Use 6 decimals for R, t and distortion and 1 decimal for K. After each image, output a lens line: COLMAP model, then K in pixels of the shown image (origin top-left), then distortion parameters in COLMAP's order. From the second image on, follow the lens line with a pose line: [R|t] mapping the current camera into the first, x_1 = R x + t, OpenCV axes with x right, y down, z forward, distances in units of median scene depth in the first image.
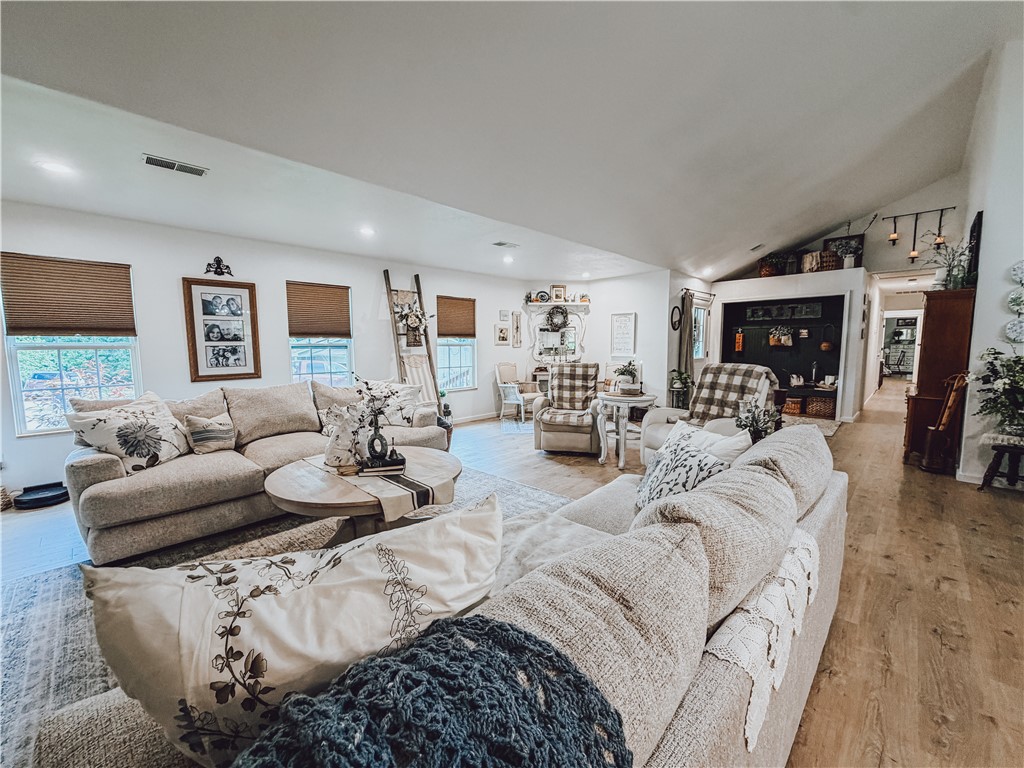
lens RADIAL K [[415.8, 0, 510.6], [0, 415.8, 385.7], [0, 0, 1]] dist [-0.001048, -0.000089]
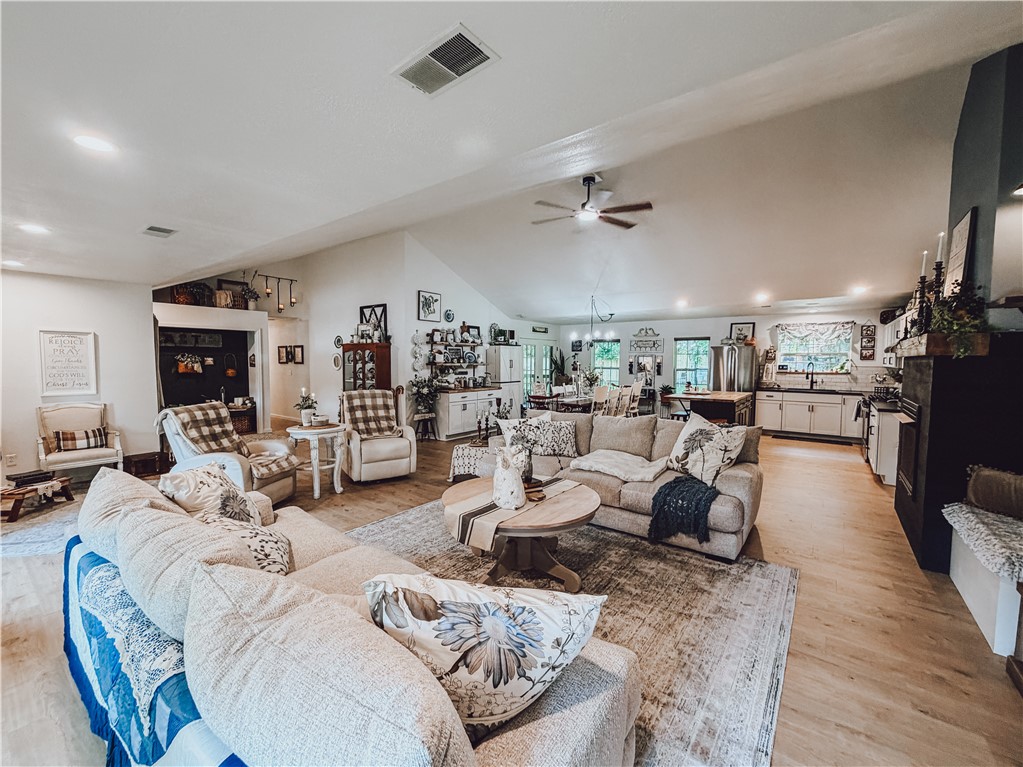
lens RADIAL K [[422.5, 0, 510.6], [0, 422.5, 385.0], [0, 0, 1]] dist [0.001097, 0.000342]
pose [[-0.123262, -0.052975, 0.990959, -0.503692], [0.094929, 0.993365, 0.064912, -0.064177], [-0.987823, 0.102072, -0.117415, 0.381318]]
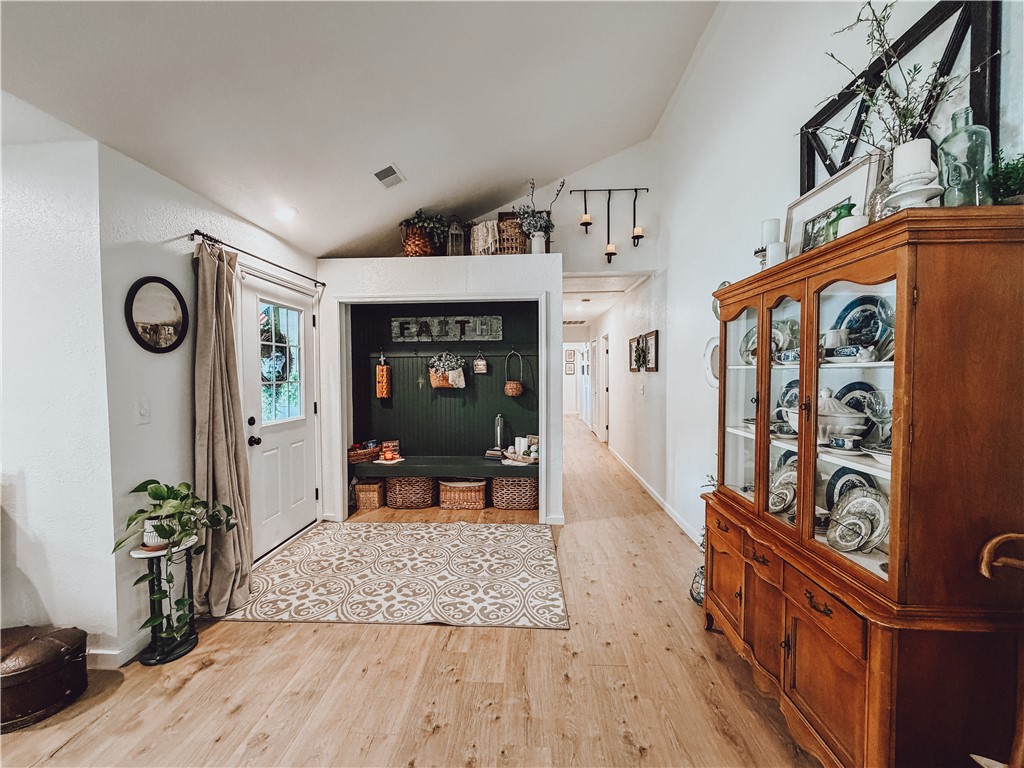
lens RADIAL K [[411.7, 0, 511.0], [0, 411.7, 385.4], [0, 0, 1]] dist [0.000742, -0.000064]
pose [[0.755556, -0.020089, 0.654776, 0.376487], [0.067543, 0.996592, -0.047363, -0.072239], [-0.651593, 0.080011, 0.754337, 0.564346]]
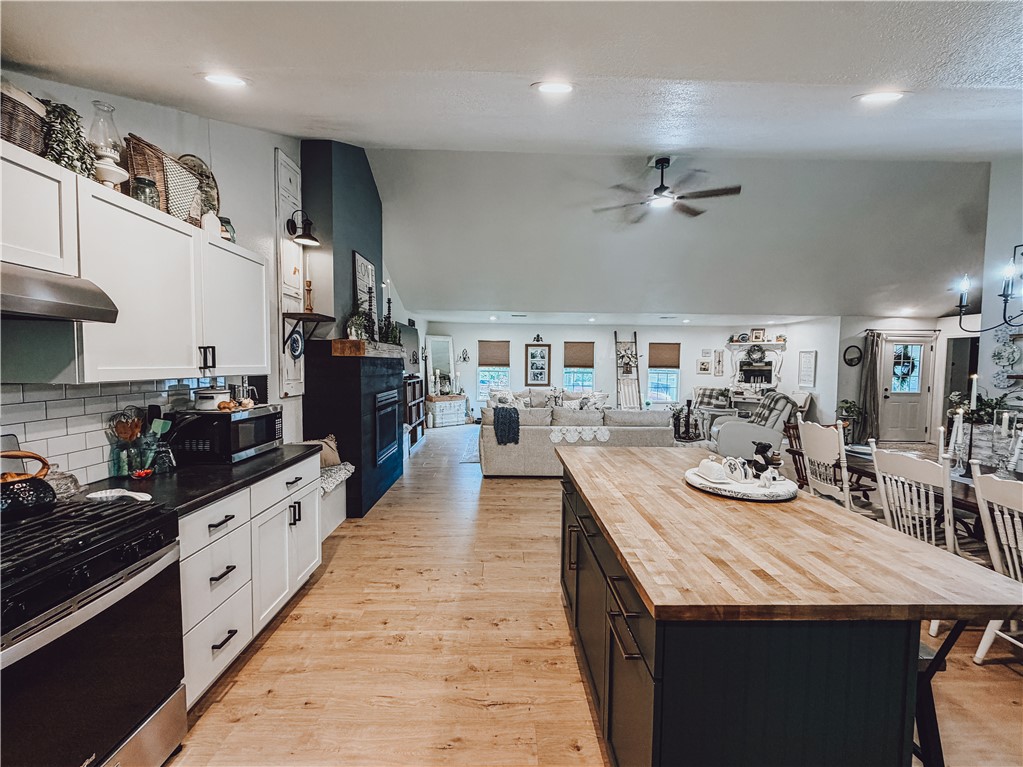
lens RADIAL K [[415.4, 0, 510.1], [0, 415.4, 385.2], [0, 0, 1]] dist [-0.001048, -0.000089]
pose [[0.709269, 0.050964, -0.703093, 0.513220], [-0.084537, 0.996335, -0.013060, 0.014189], [0.699851, 0.068700, 0.710978, -0.461605]]
